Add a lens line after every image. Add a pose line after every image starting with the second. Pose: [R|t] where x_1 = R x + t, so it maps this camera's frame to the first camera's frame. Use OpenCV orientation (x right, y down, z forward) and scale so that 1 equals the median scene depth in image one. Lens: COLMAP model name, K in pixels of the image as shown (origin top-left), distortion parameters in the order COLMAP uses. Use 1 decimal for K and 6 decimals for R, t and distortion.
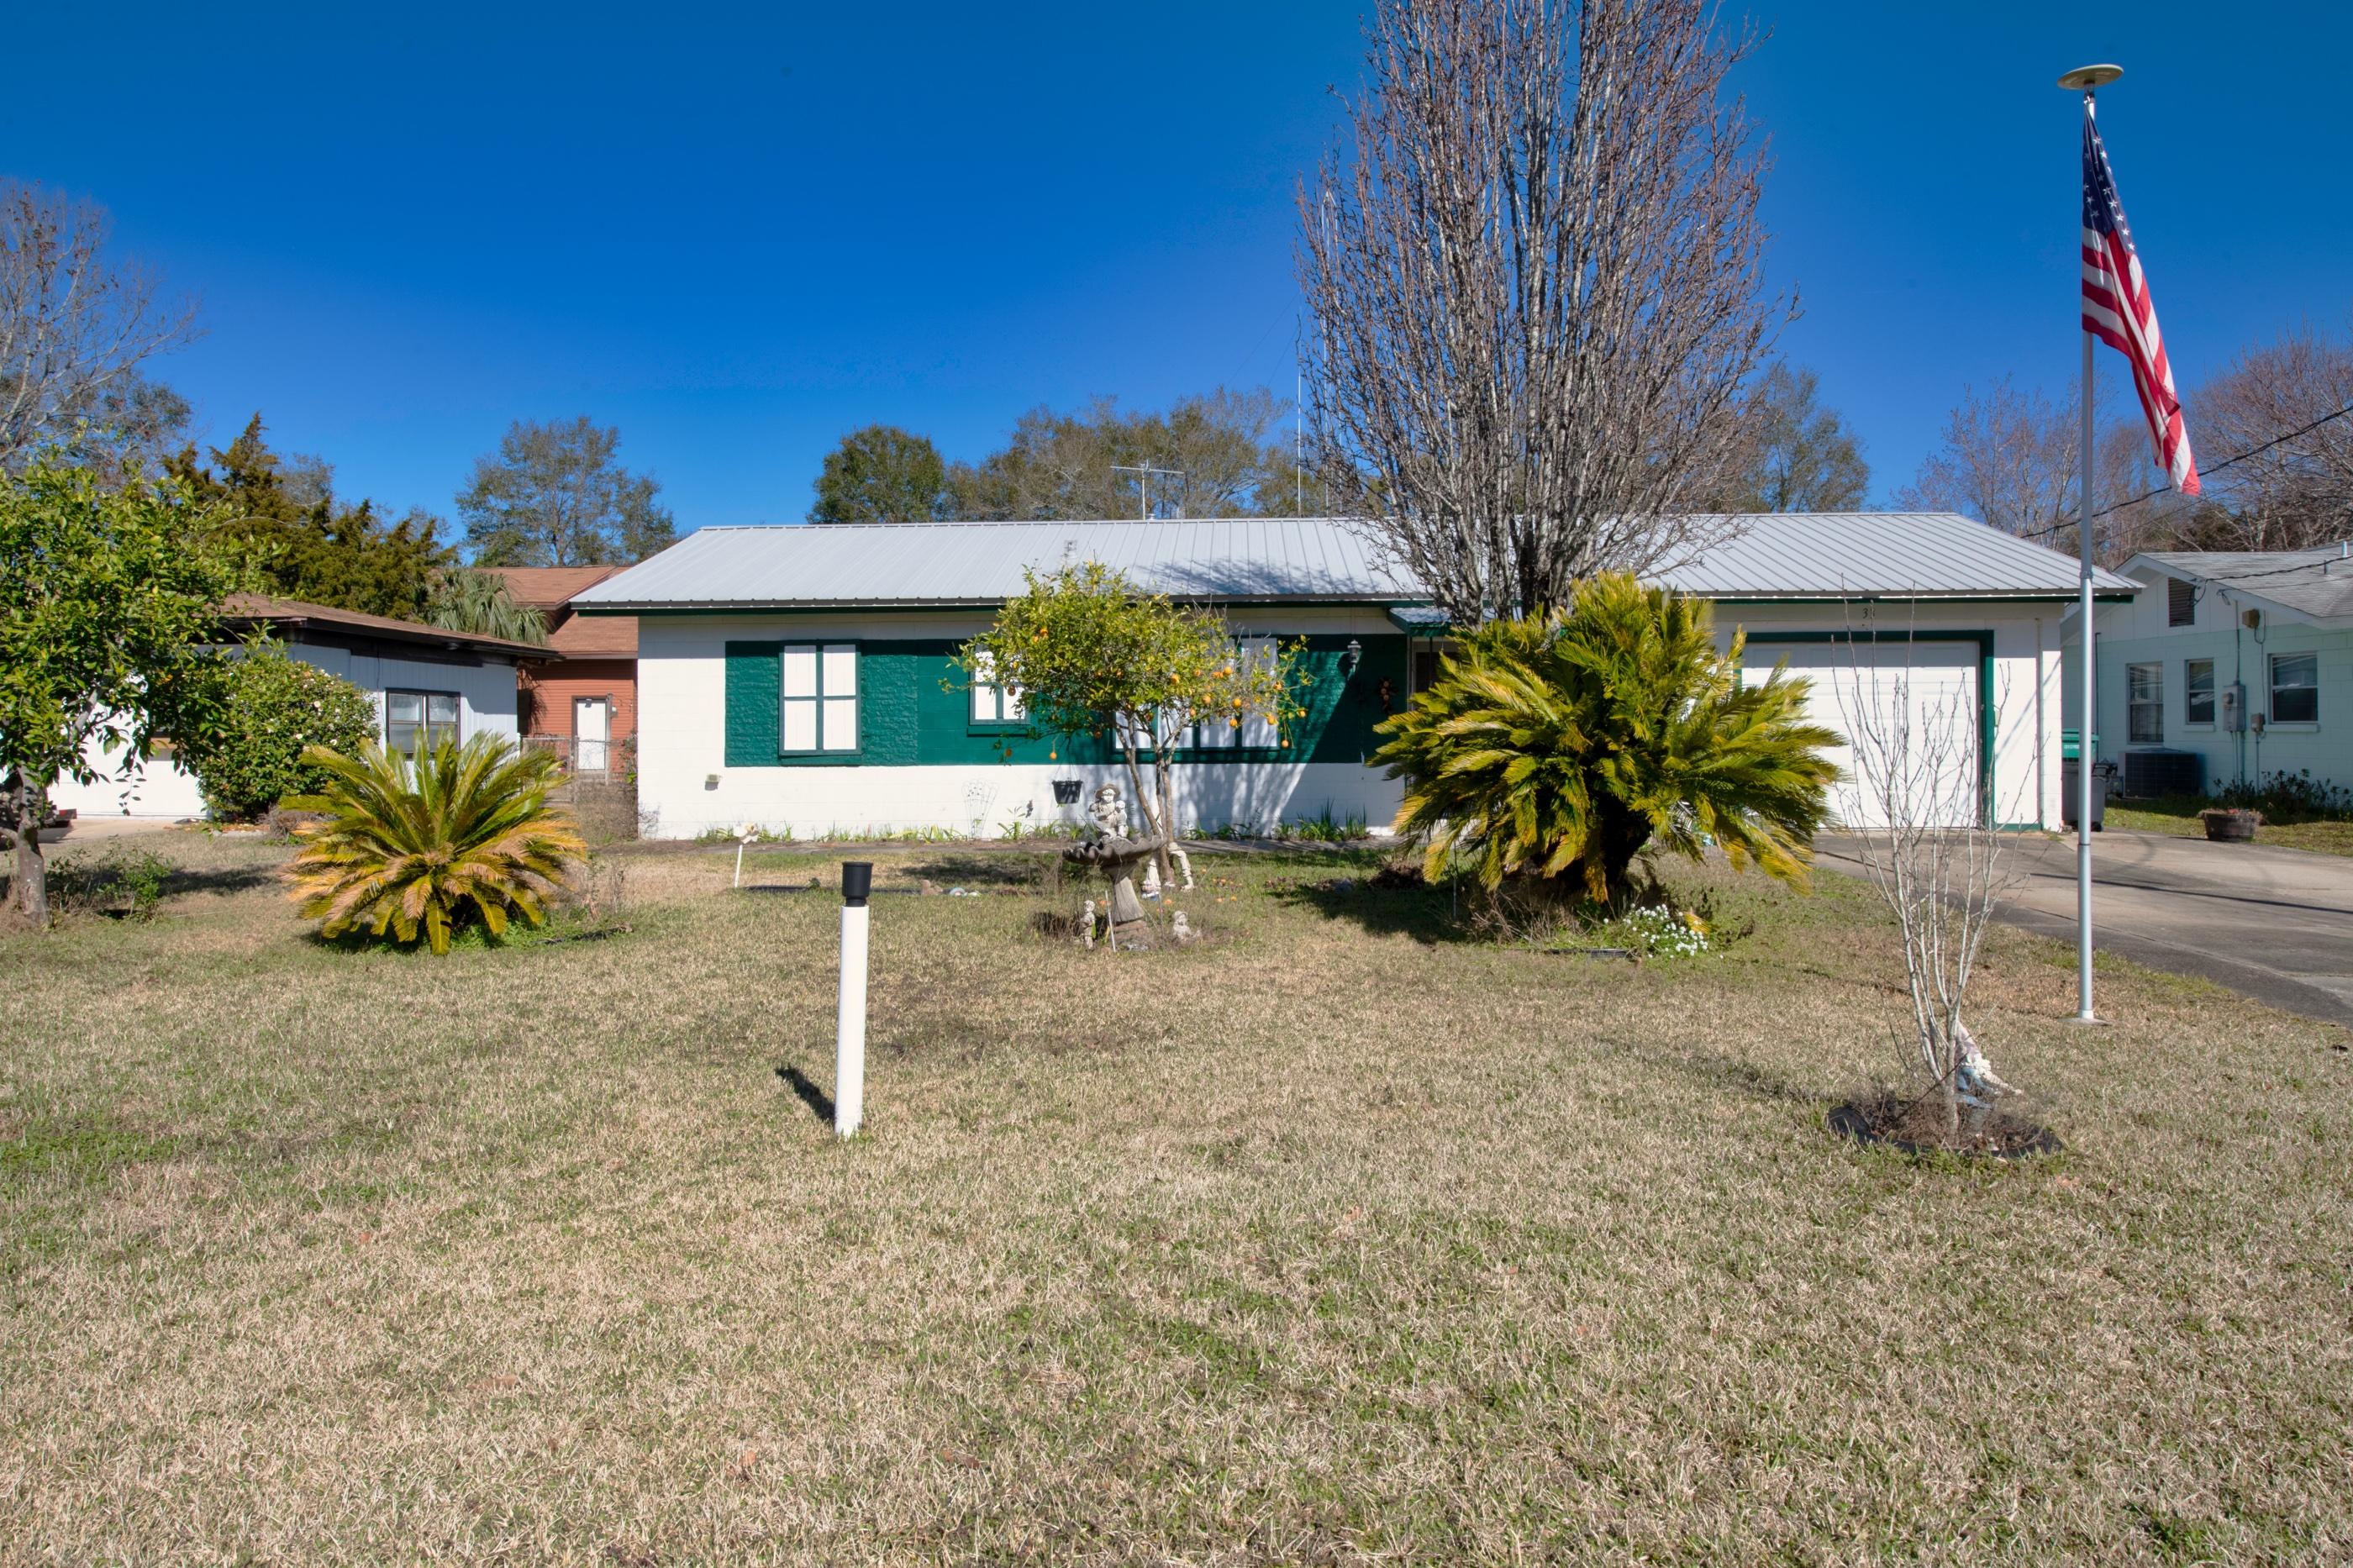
lens RADIAL K [[1551.4, 0, 1179.0], [0, 1551.4, 769.5], [0, 0, 1]] dist [-0.010756, -0.000757]
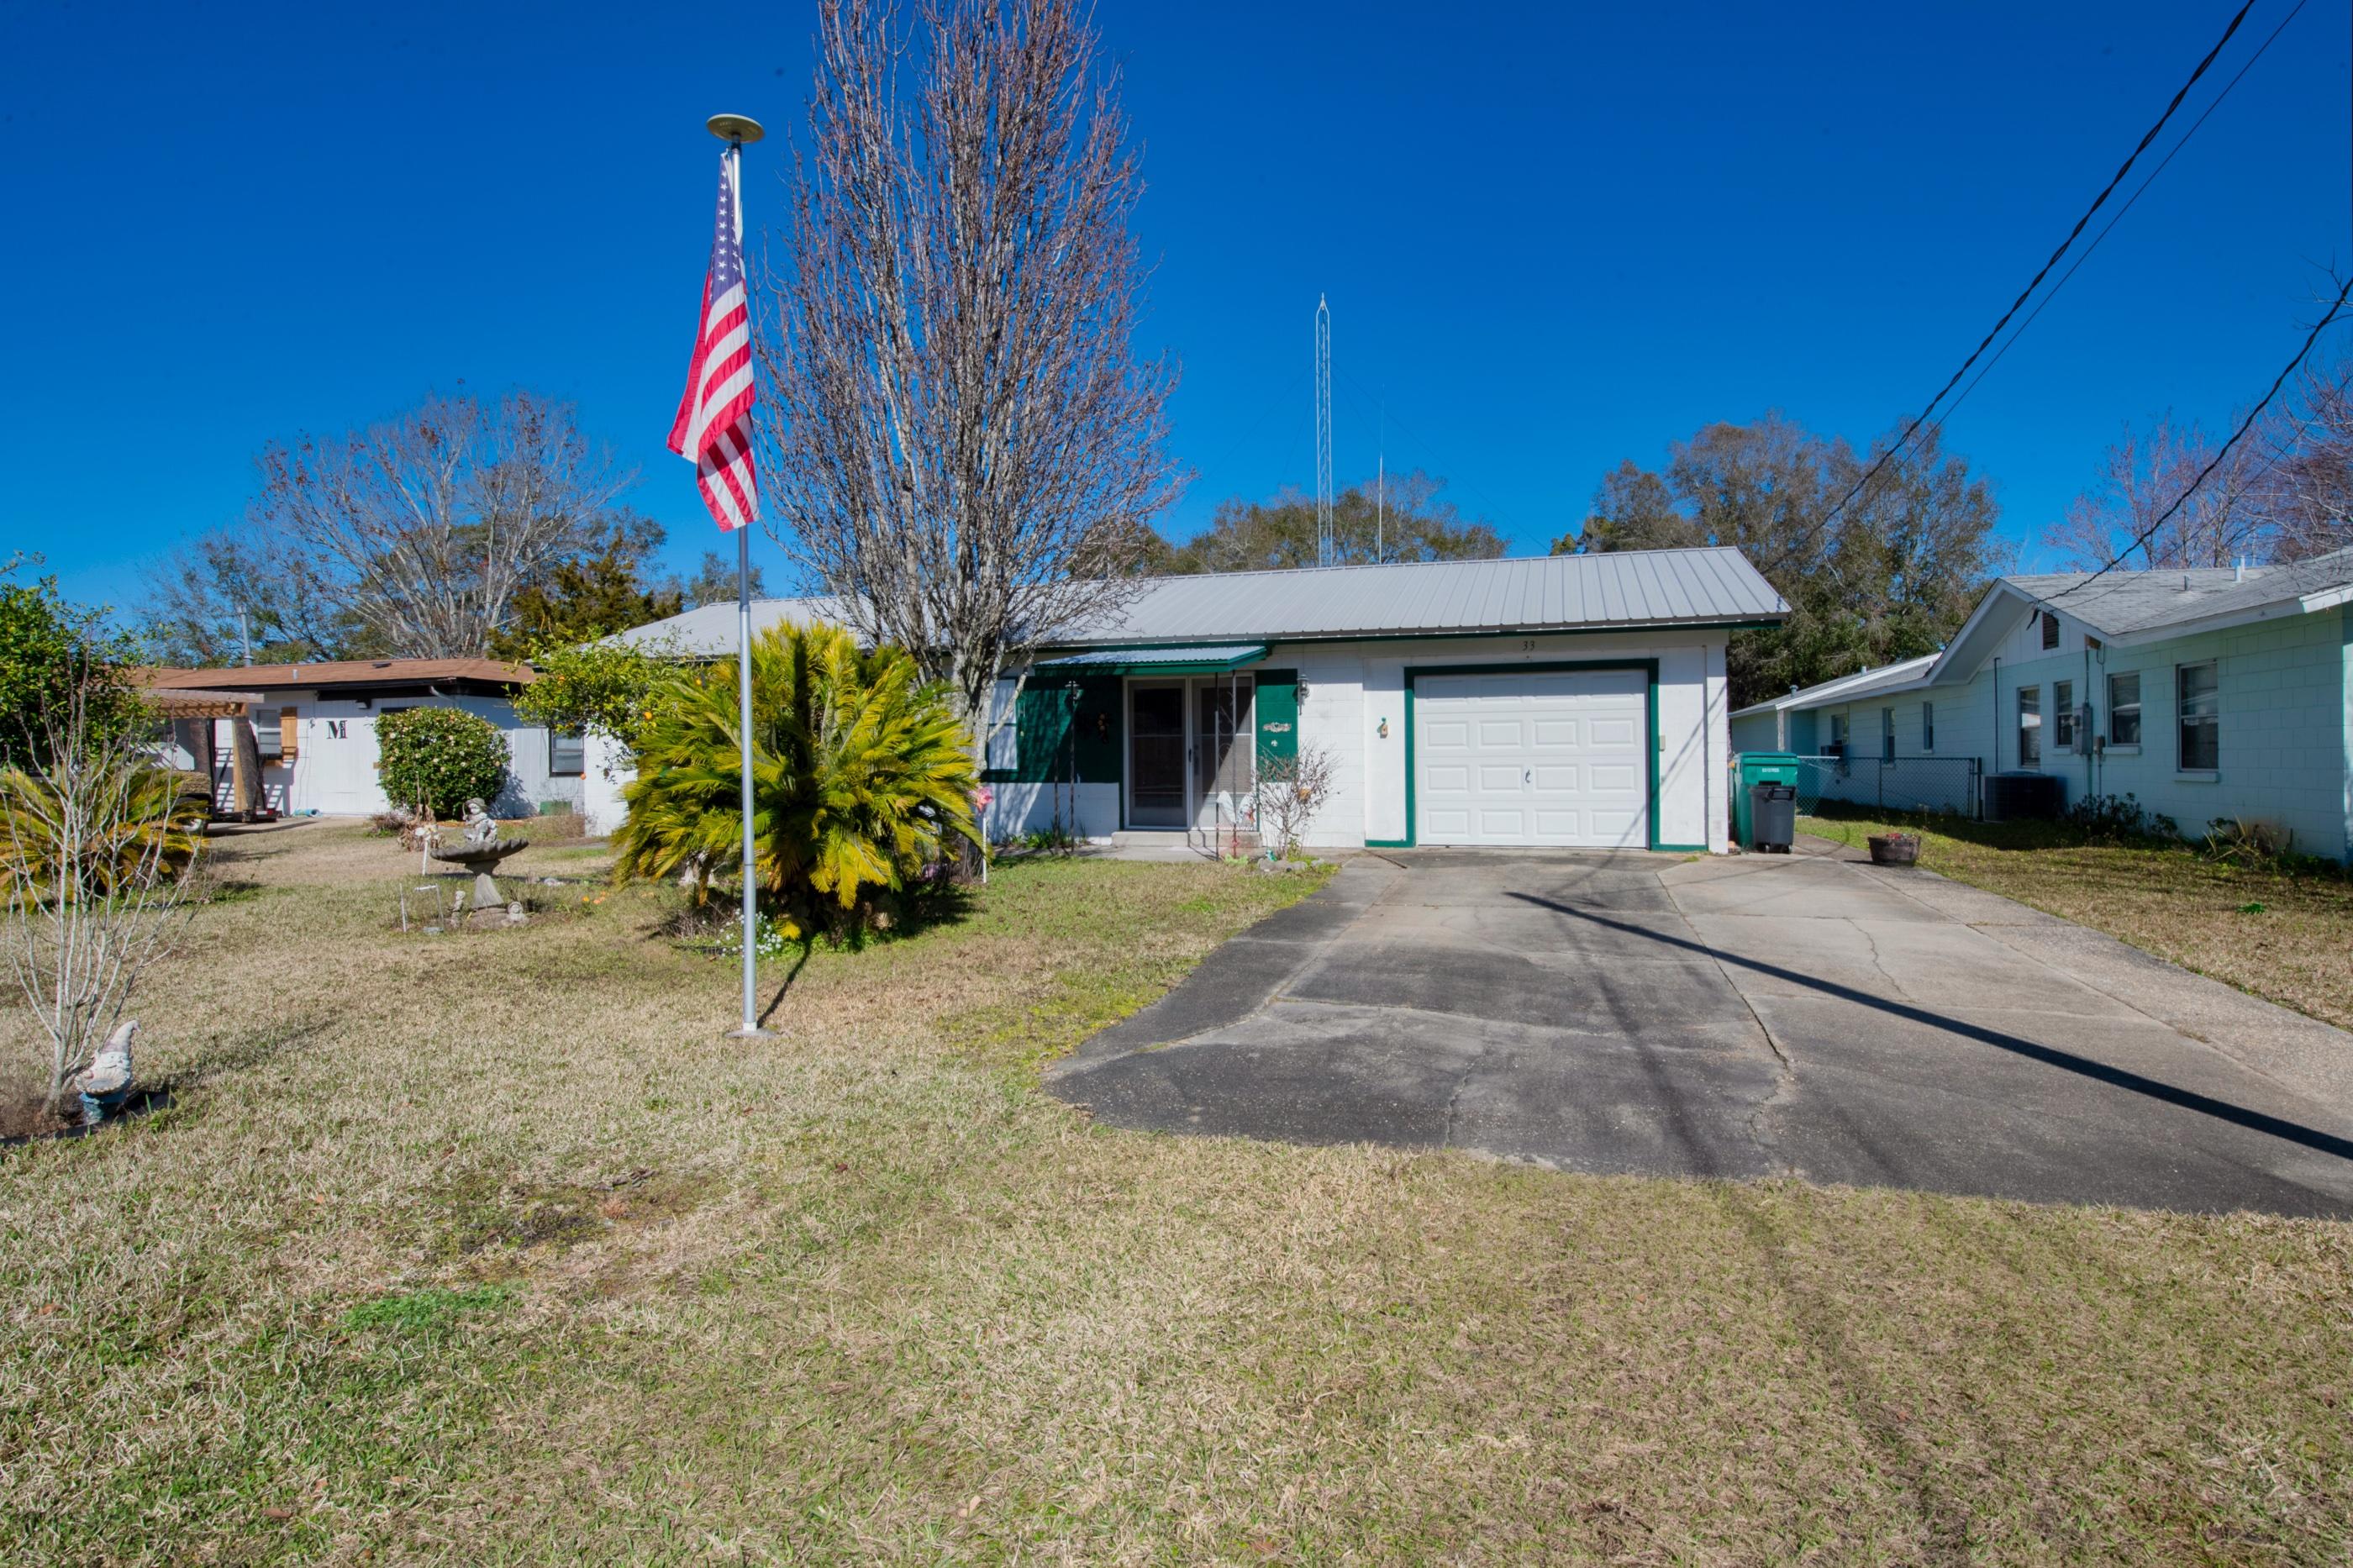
lens RADIAL K [[1215.9, 0, 1173.5], [0, 1215.9, 763.3], [0, 0, 1]] dist [-0.003539, -0.001202]
pose [[0.959889, -0.000012, -0.280382, 0.444481], [-0.004804, 0.999853, -0.016489, -0.004282], [0.280341, 0.017175, 0.959747, 0.123698]]
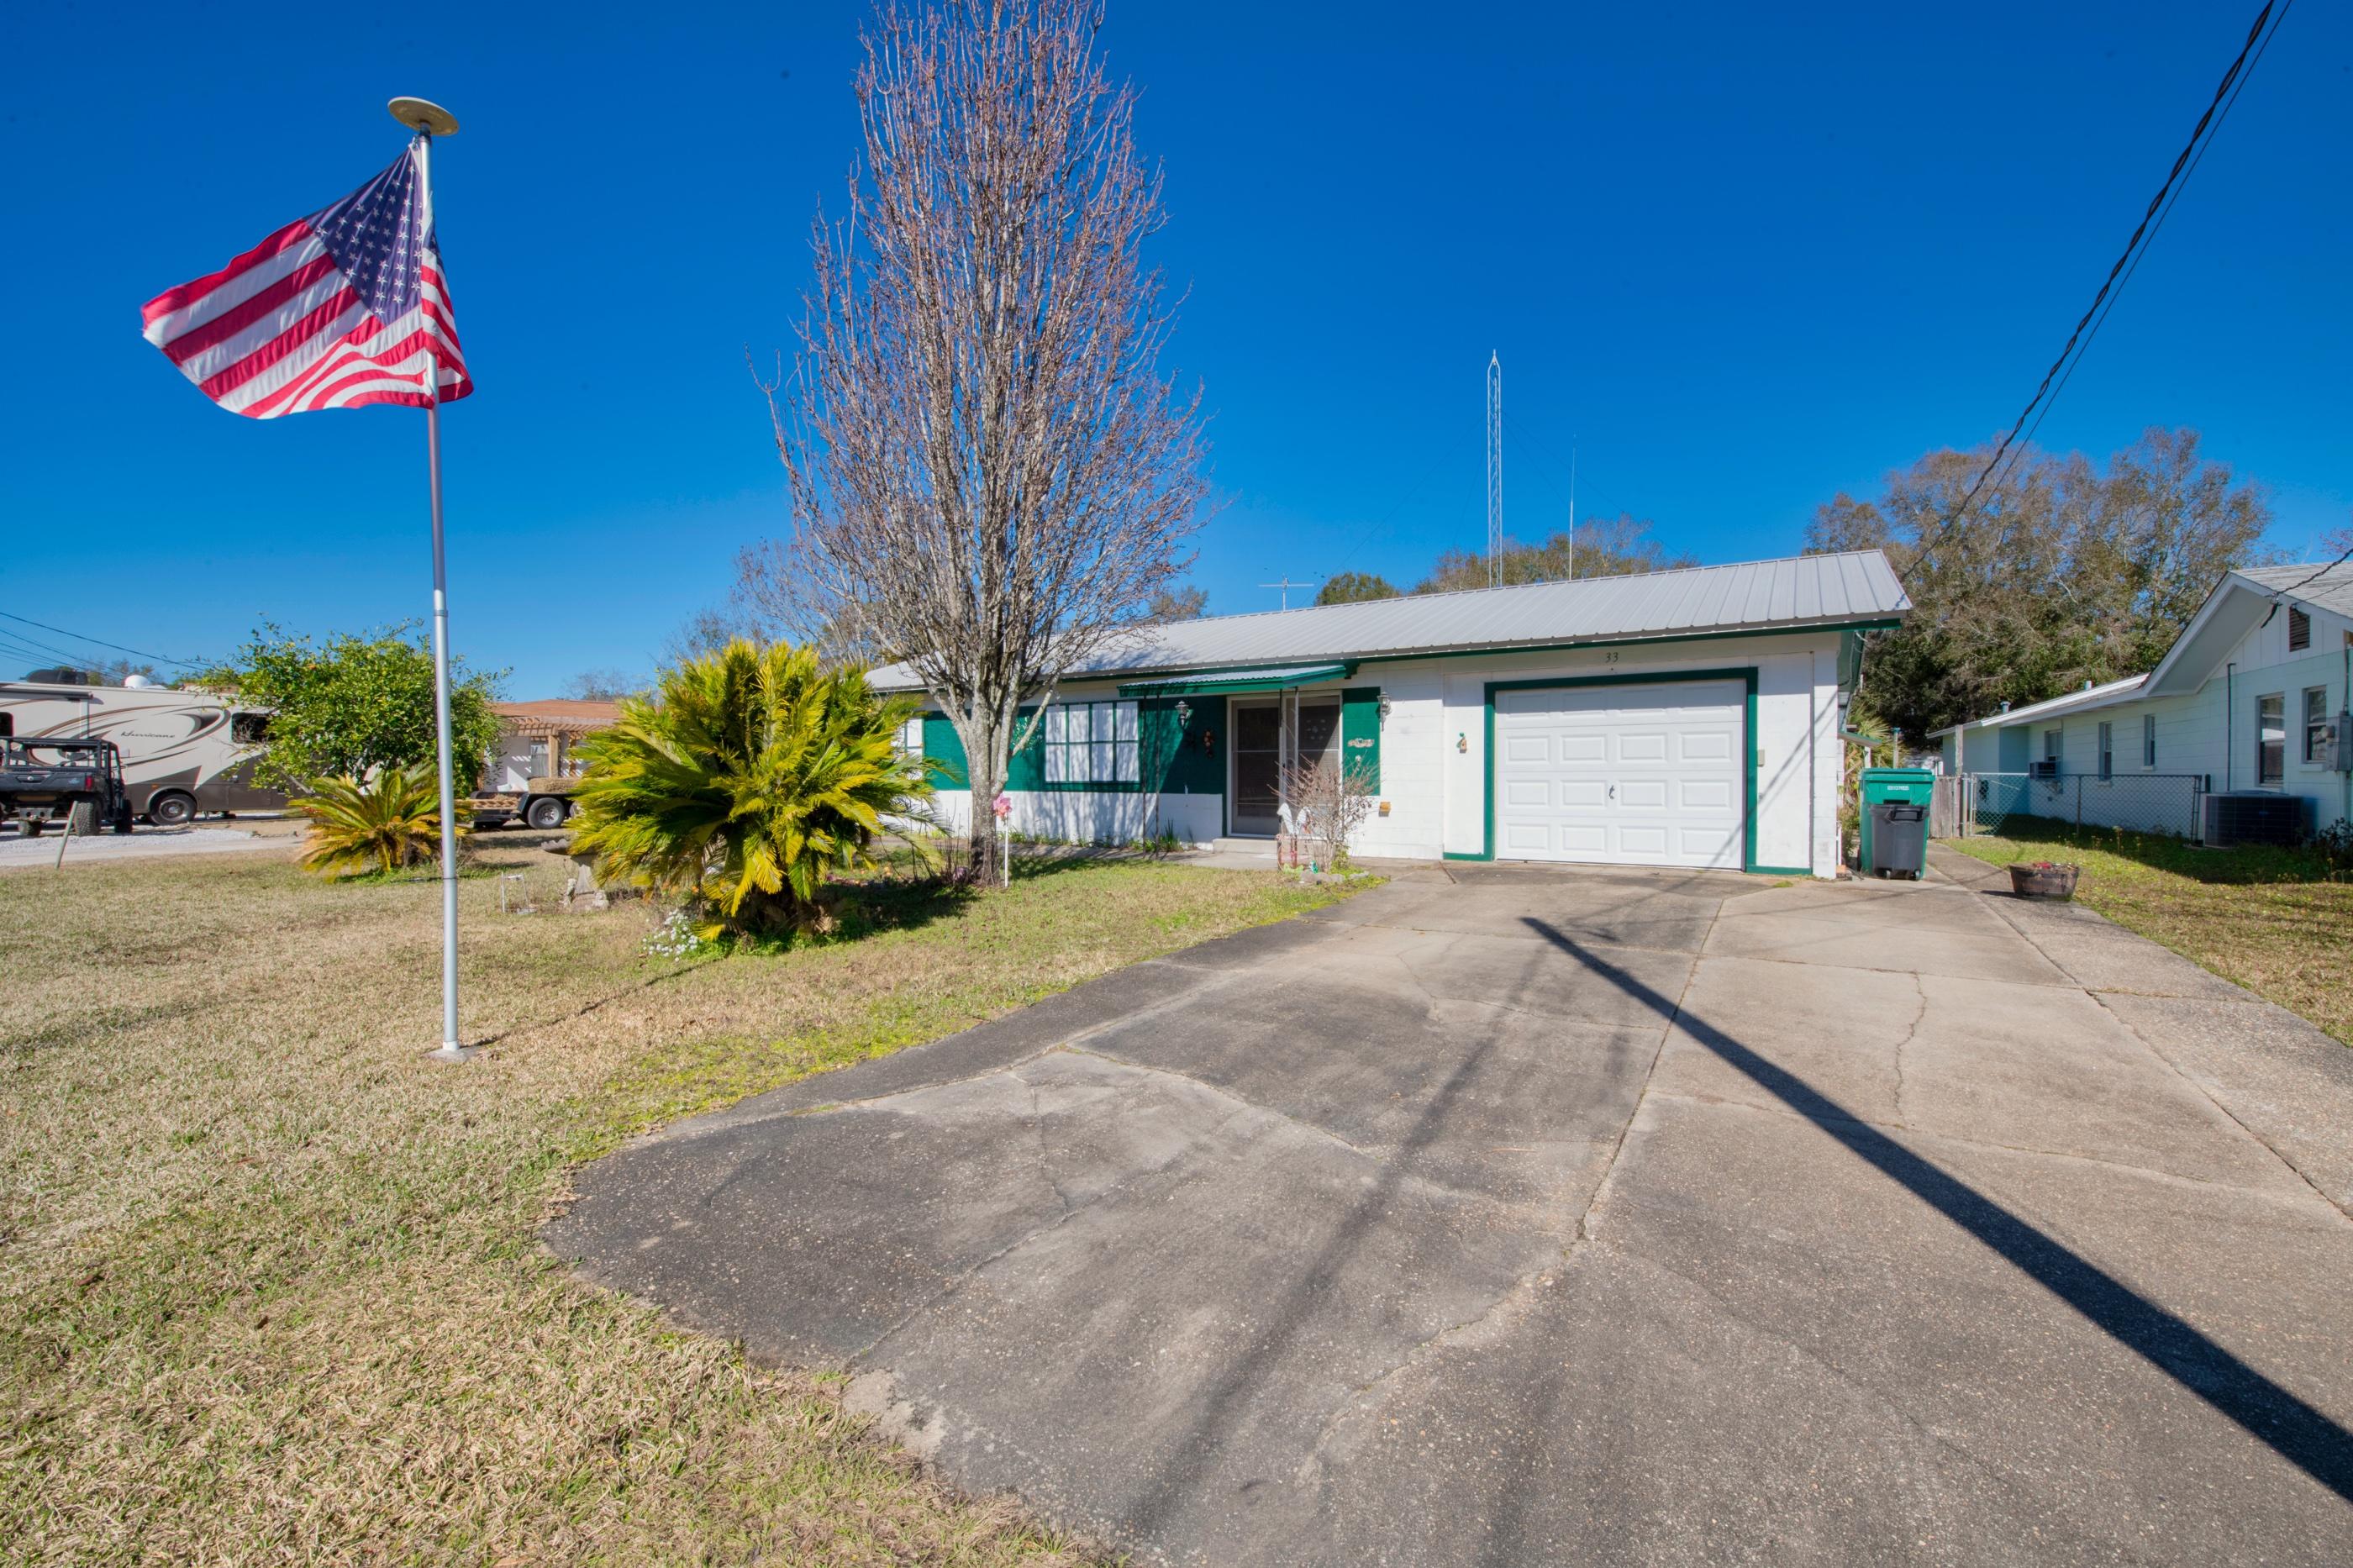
lens RADIAL K [[956.6, 0, 1173.7], [0, 956.6, 791.2], [0, 0, 1]] dist [-0.014264, -0.000895]
pose [[0.848306, 0.013316, -0.529339, 0.534954], [-0.013998, 0.999898, 0.002721, -0.008367], [0.529322, 0.005101, 0.848406, 0.298483]]
